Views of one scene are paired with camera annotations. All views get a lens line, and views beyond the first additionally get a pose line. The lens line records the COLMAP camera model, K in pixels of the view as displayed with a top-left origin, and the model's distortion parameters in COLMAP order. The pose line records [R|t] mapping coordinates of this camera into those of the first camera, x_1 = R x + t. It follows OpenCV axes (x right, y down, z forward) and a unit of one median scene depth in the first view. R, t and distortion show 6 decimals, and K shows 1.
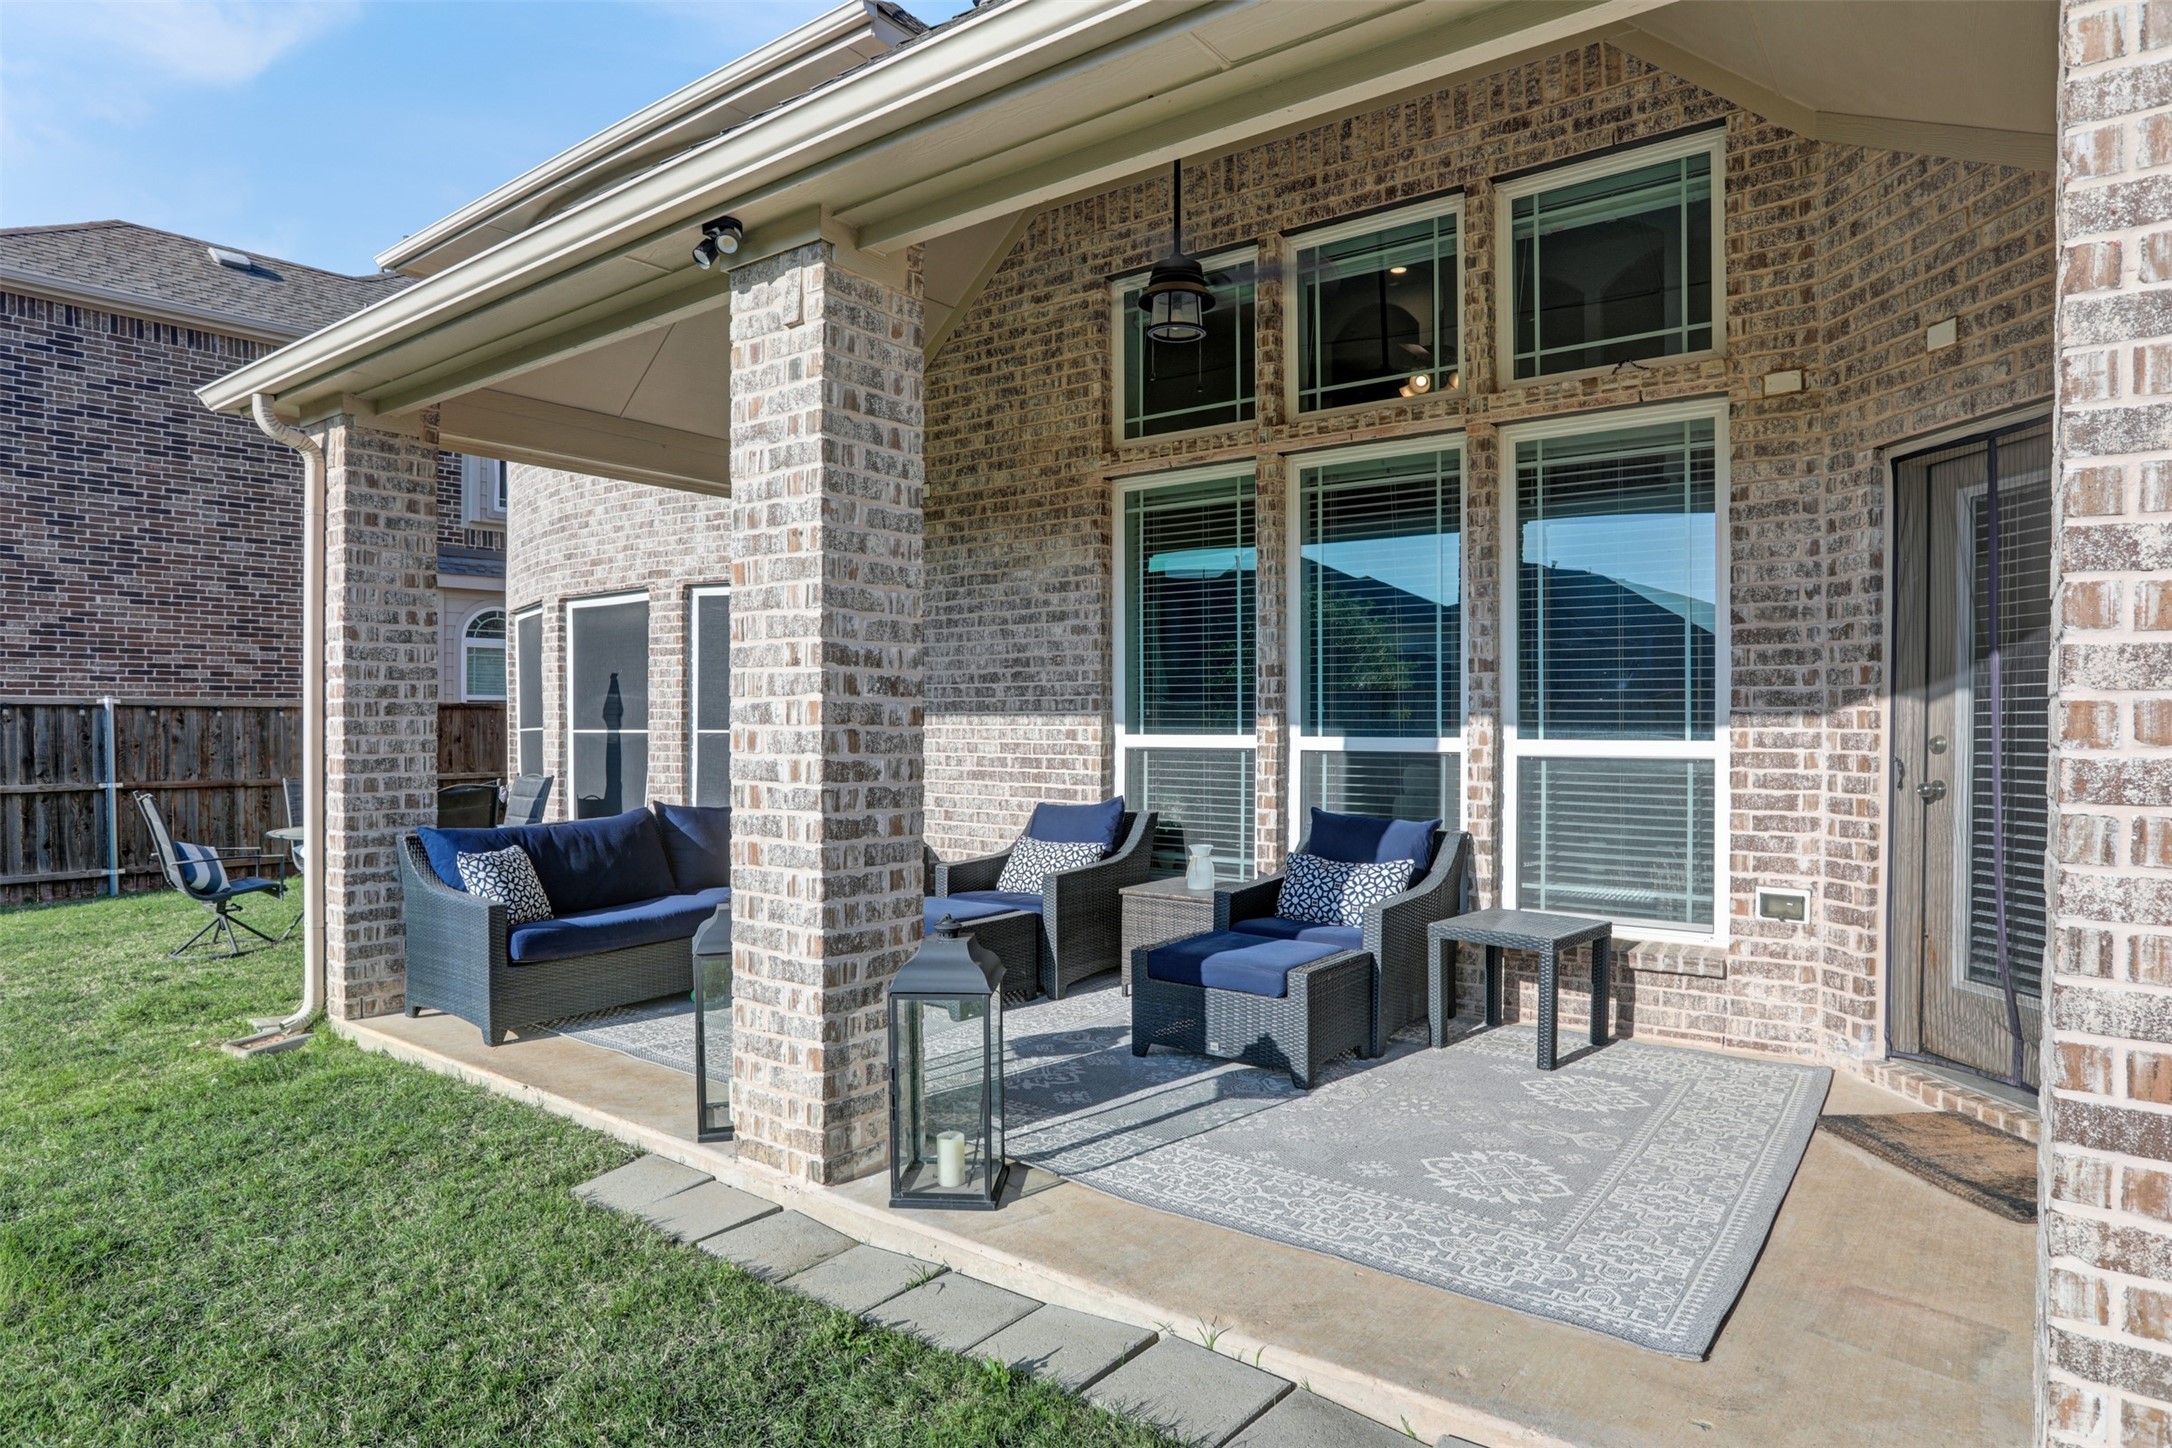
lens RADIAL K [[1273.8, 0, 1128.1], [0, 1273.8, 746.2], [0, 0, 1]] dist [-0.064294, 0.041434]
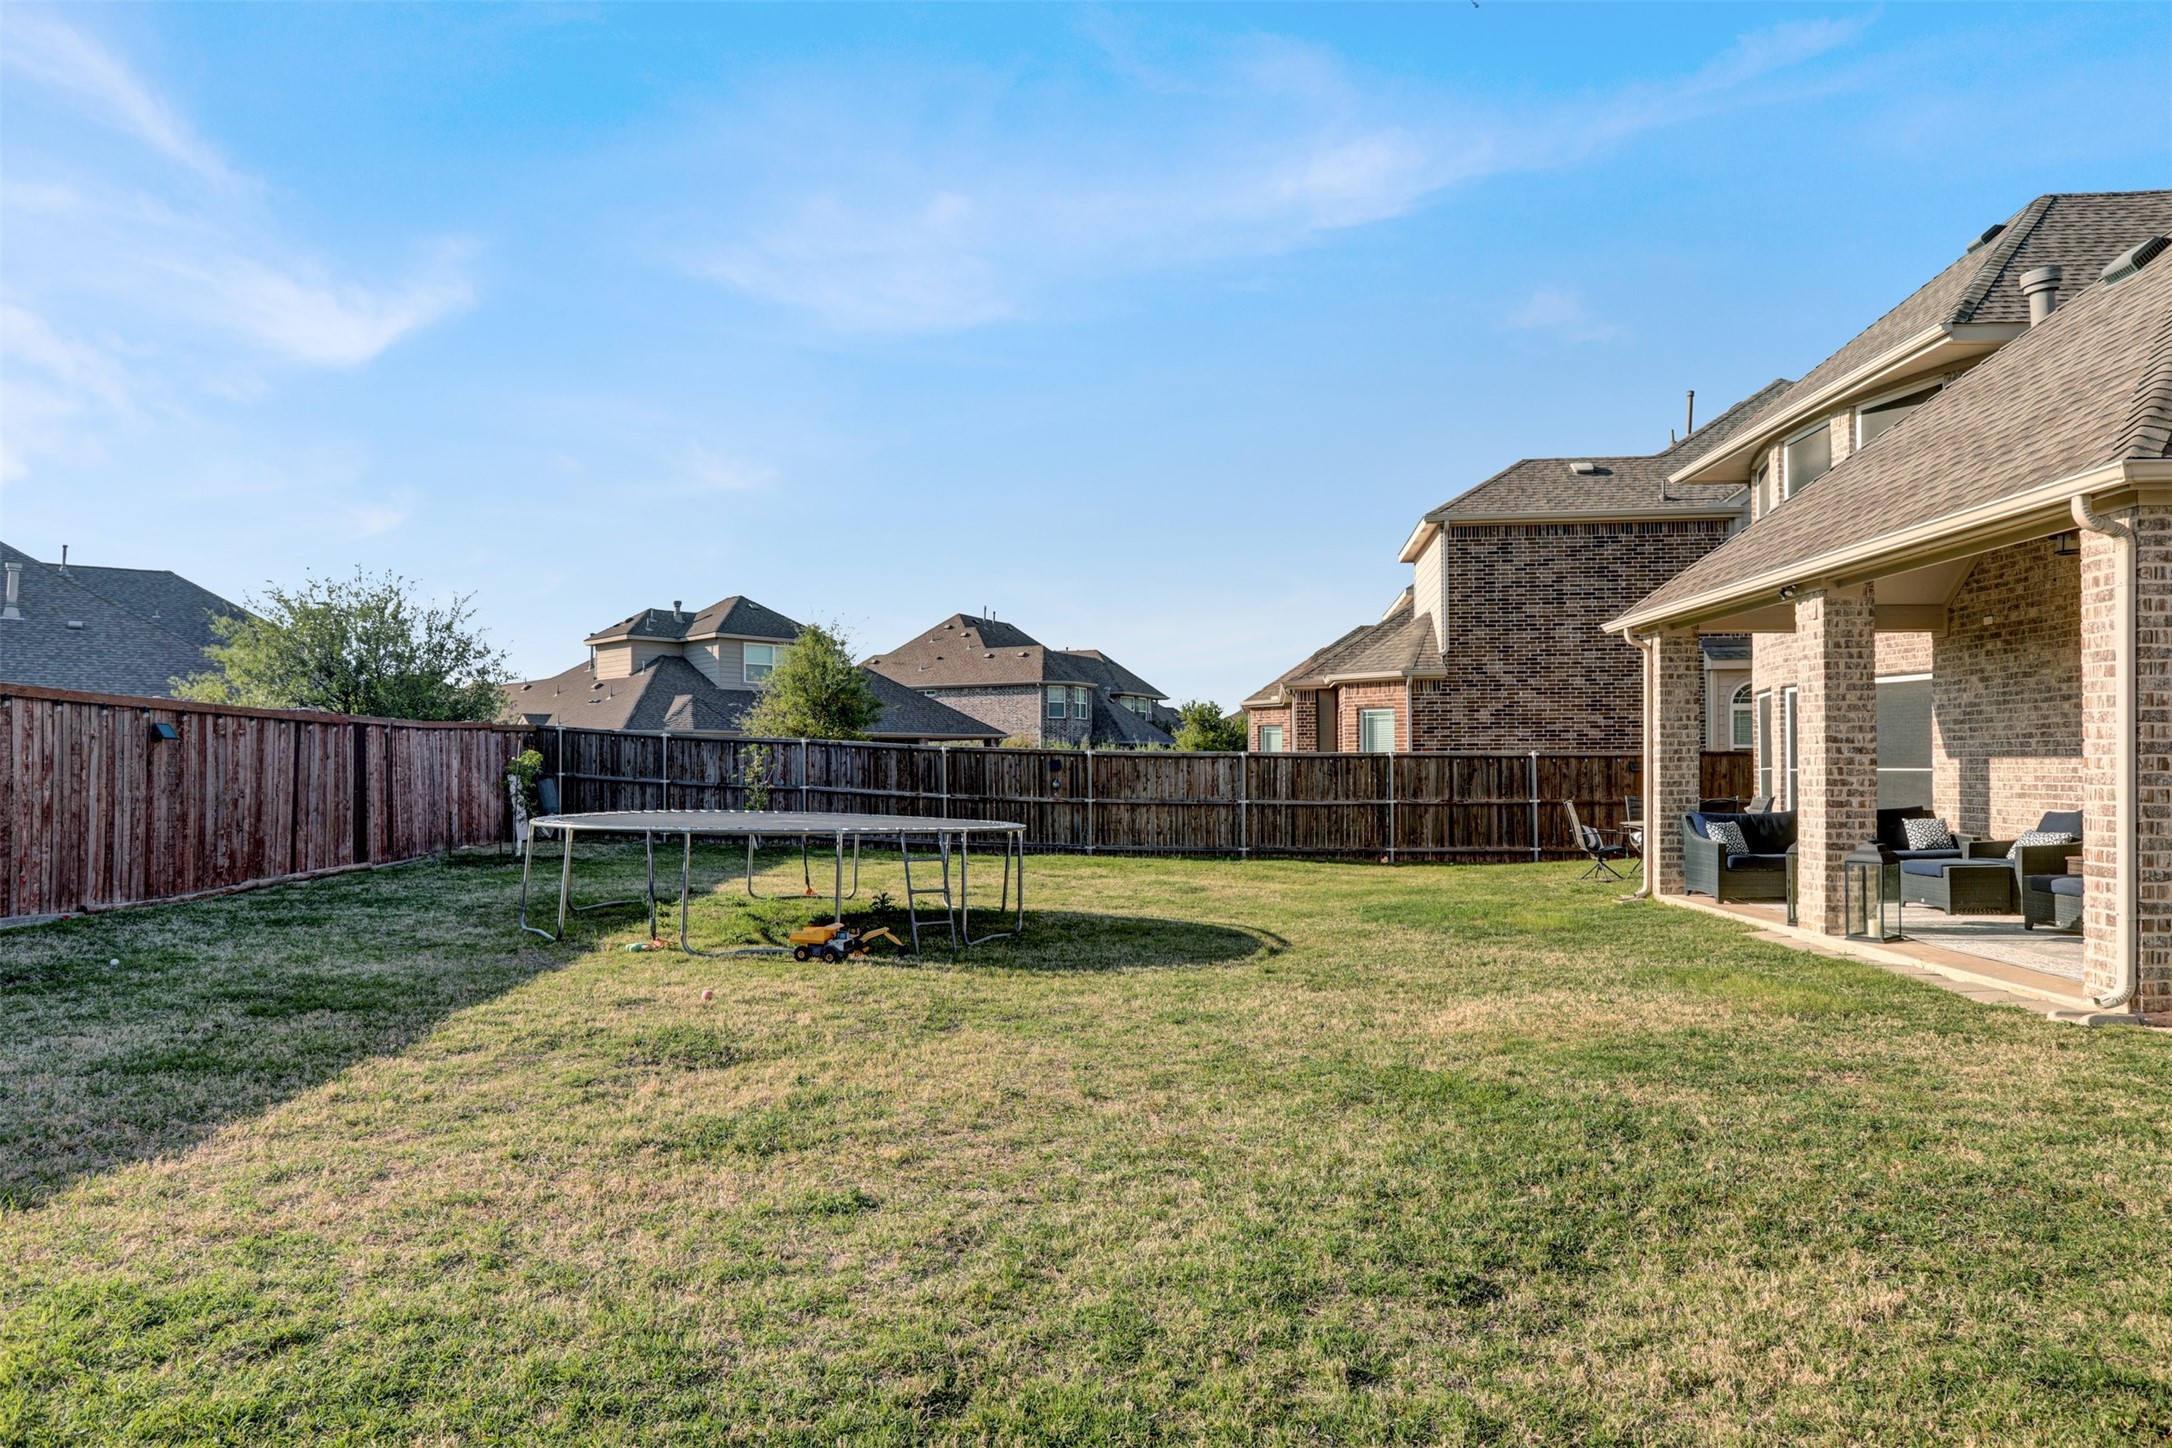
lens RADIAL K [[1309.1, 0, 1088.8], [0, 1309.1, 757.4], [0, 0, 1]] dist [-0.099830, 0.073750]
pose [[0.567563, -0.010887, -0.823258, 0.676616], [-0.008706, 0.999777, -0.019223, 0.019734], [0.823284, 0.018077, 0.567341, -1.127724]]
